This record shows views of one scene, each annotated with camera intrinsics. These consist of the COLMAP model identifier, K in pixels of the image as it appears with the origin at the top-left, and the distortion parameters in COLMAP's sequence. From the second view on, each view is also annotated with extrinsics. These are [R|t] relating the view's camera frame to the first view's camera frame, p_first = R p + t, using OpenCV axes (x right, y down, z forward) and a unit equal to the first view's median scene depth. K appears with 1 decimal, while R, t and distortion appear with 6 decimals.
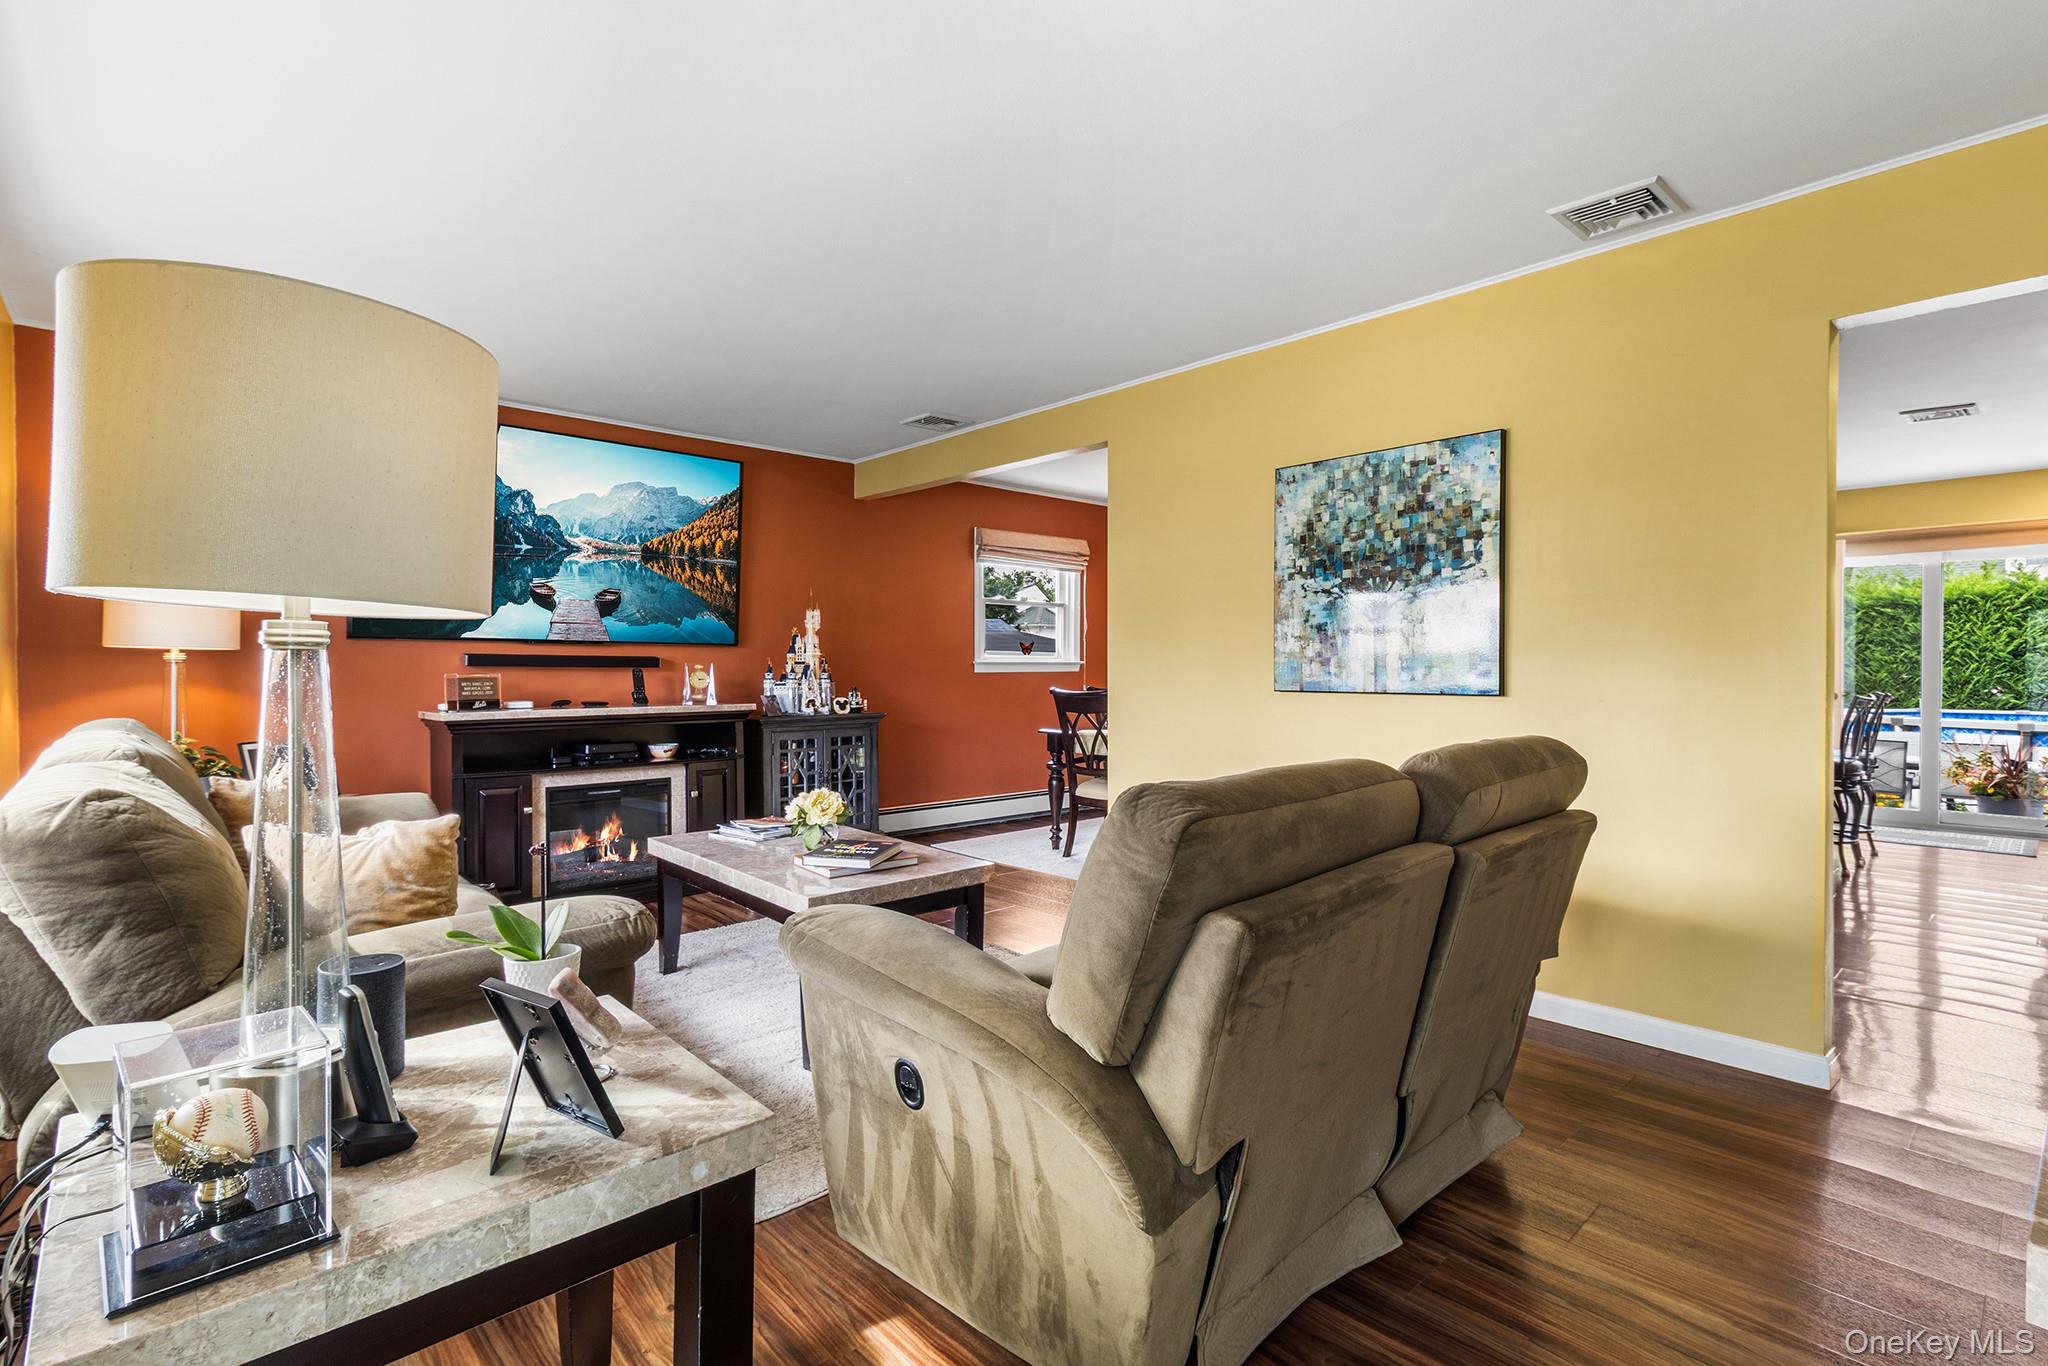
lens RADIAL K [[943.4, 0, 1058.0], [0, 943.4, 667.6], [0, 0, 1]] dist [0.001218, 0.000233]
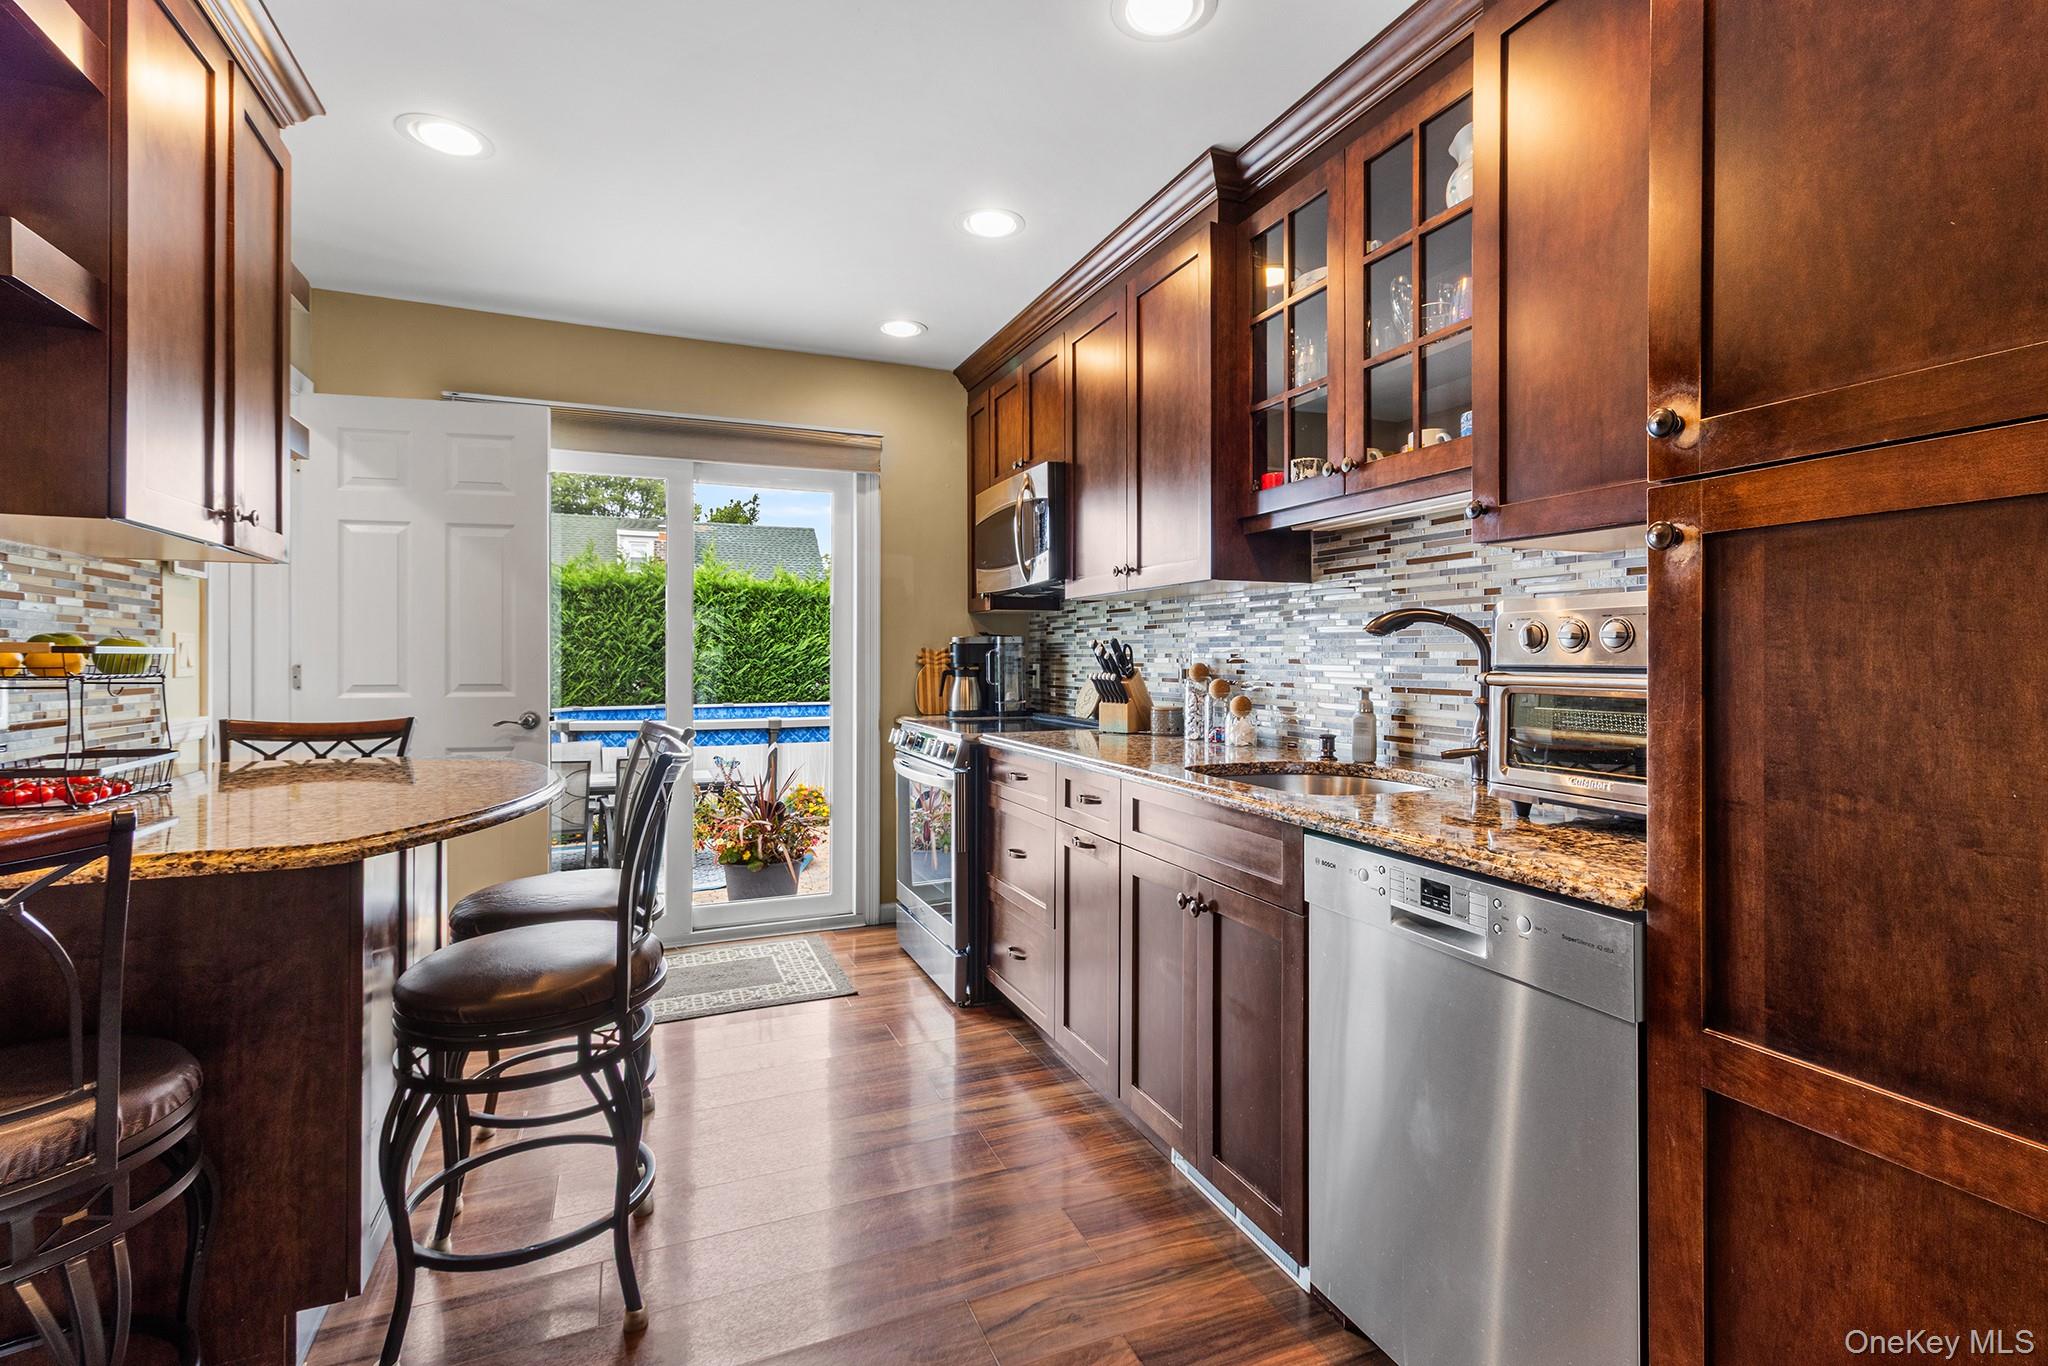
lens RADIAL K [[949.3, 0, 1046.7], [0, 949.3, 656.9], [0, 0, 1]] dist [0.010268, -0.001259]
pose [[0.332106, -0.000696, 0.943242, 0.235490], [0.005673, 0.999983, -0.001259, -0.000033], [-0.943225, 0.005769, 0.332104, 0.309934]]
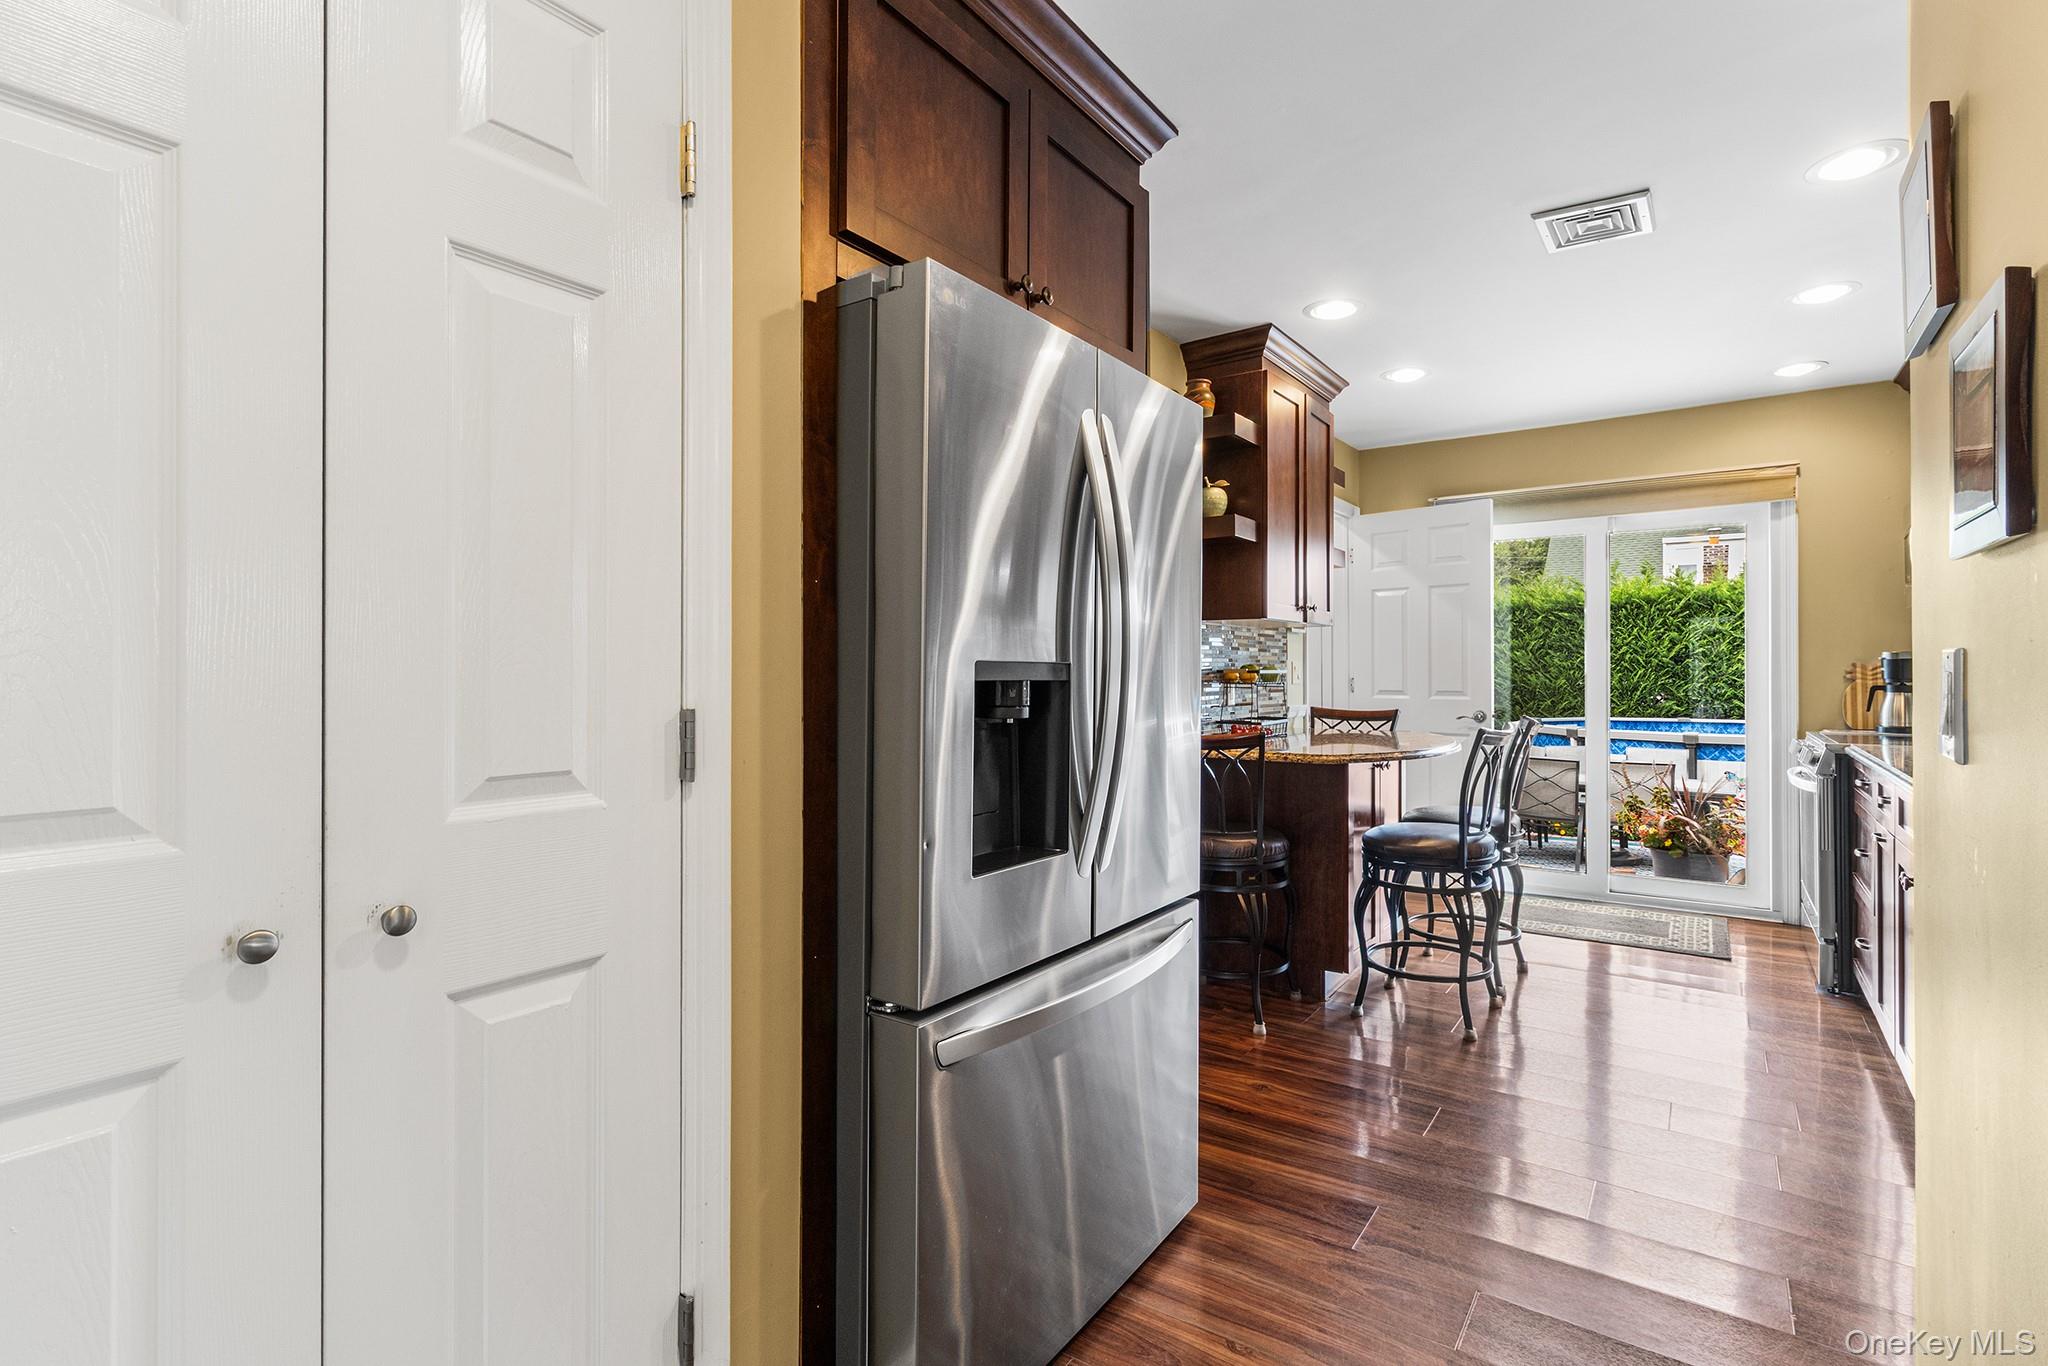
lens RADIAL K [[943.4, 0, 1058.0], [0, 943.4, 667.6], [0, 0, 1]] dist [0.001218, 0.000233]
pose [[0.976070, -0.003525, 0.217428, 0.188561], [0.005713, 0.999939, -0.009438, -0.000705], [-0.217382, 0.010454, 0.976031, 0.198944]]
